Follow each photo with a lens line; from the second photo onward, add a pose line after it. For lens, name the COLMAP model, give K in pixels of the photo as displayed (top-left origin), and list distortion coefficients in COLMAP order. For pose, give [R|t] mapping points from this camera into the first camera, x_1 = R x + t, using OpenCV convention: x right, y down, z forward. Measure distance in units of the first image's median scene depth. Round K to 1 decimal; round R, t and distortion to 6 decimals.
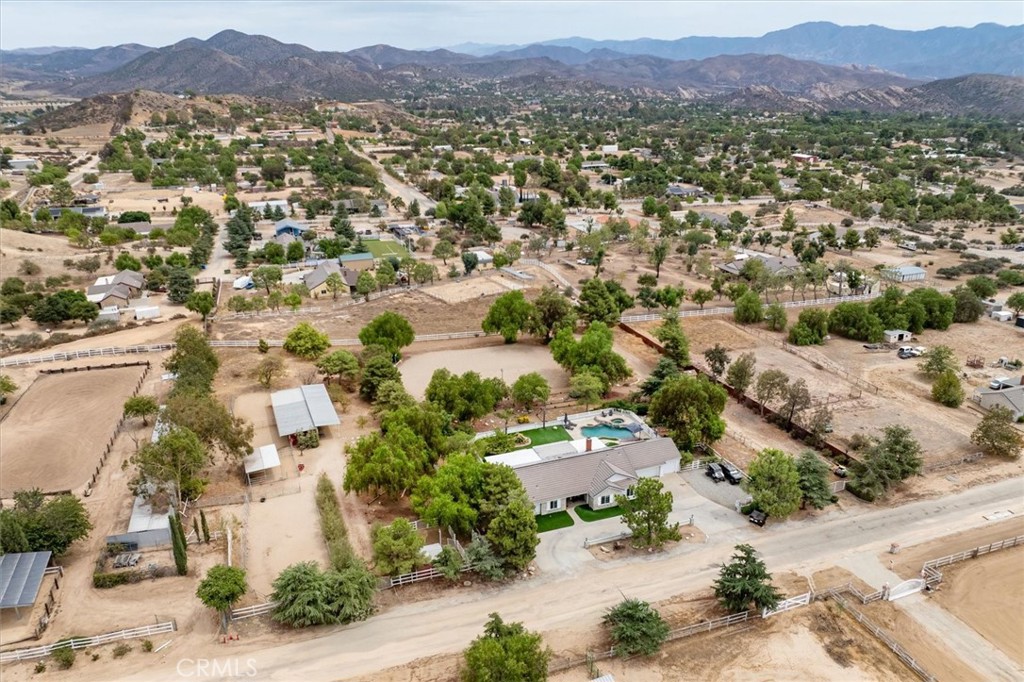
lens RADIAL K [[716.0, 0, 512.0], [0, 716.0, 341.0], [0, 0, 1]] dist [-0.042902, 0.002366]
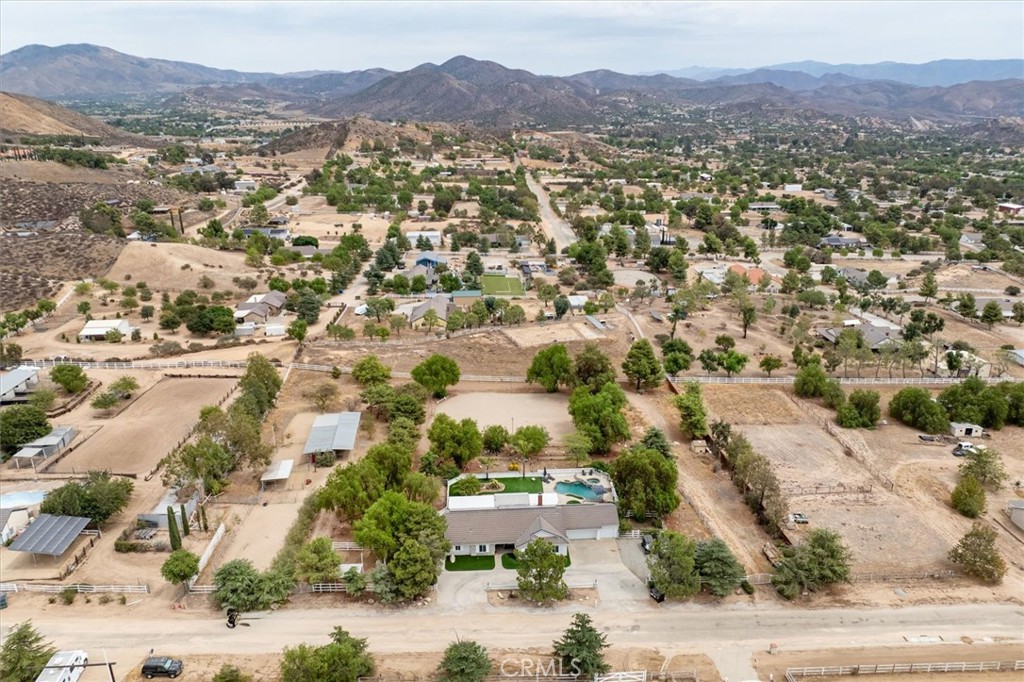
lens RADIAL K [[716.0, 0, 512.0], [0, 716.0, 341.0], [0, 0, 1]] dist [-0.042902, 0.002366]
pose [[0.958030, 0.092840, -0.271217, 0.147798], [-0.100800, 0.994785, -0.015533, -0.033319], [0.268361, 0.042220, 0.962393, -0.035581]]
